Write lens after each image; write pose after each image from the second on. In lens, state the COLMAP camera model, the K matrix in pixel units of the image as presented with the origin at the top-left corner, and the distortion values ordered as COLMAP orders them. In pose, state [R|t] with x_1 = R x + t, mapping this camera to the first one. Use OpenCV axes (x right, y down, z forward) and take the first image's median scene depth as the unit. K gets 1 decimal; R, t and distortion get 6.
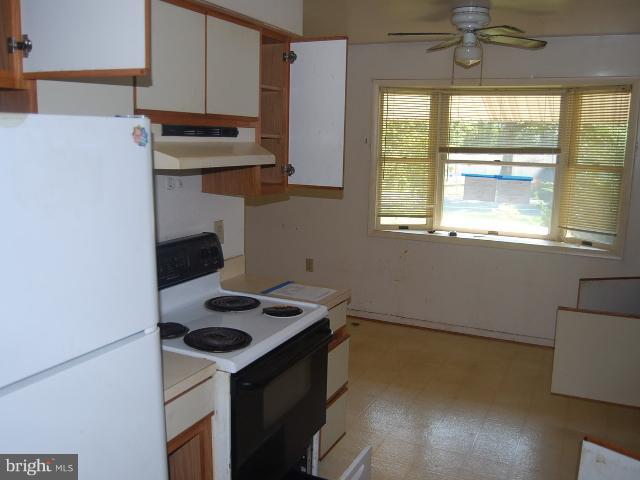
lens RADIAL K [[576.1, 0, 319.9], [0, 576.1, 239.2], [0, 0, 1]] dist [-0.065829, 0.017929]
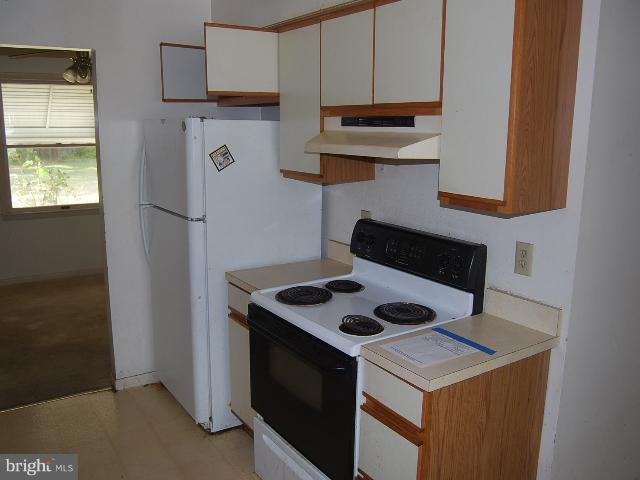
lens RADIAL K [[576.1, 0, 319.5], [0, 576.1, 240.4], [0, 0, 1]] dist [-0.065829, 0.017929]
pose [[-0.507539, 0.146764, -0.849037, 0.738781], [-0.163472, 0.951088, 0.262125, -0.233854], [0.845979, 0.271832, -0.458722, 1.414555]]
